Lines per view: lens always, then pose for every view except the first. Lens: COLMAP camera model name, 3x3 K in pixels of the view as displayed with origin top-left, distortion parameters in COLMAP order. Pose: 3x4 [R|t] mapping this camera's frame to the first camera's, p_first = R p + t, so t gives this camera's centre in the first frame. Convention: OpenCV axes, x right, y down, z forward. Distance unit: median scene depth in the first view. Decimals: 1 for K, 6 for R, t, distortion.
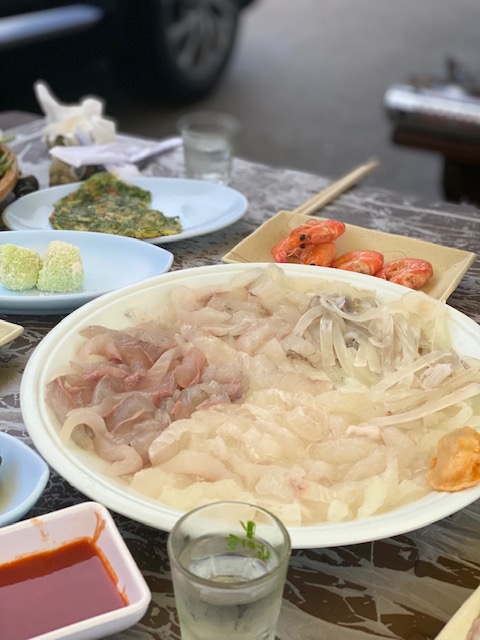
lens RADIAL K [[956.9, 0, 241.8], [0, 956.9, 319.5], [0, 0, 1]] dist [0.087246, 0.000000]
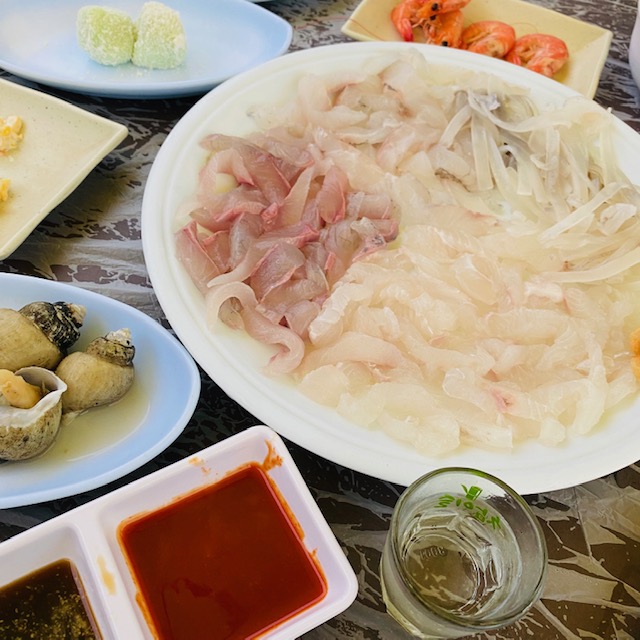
lens RADIAL K [[677.2, 0, 316.8], [0, 677.2, 321.7], [0, 0, 1]] dist [0.000496, 0.000000]
pose [[0.995598, -0.000952, 0.093724, -0.128446], [-0.039392, 0.903101, 0.427617, -0.108095], [-0.085049, -0.429427, 0.899088, 0.413947]]
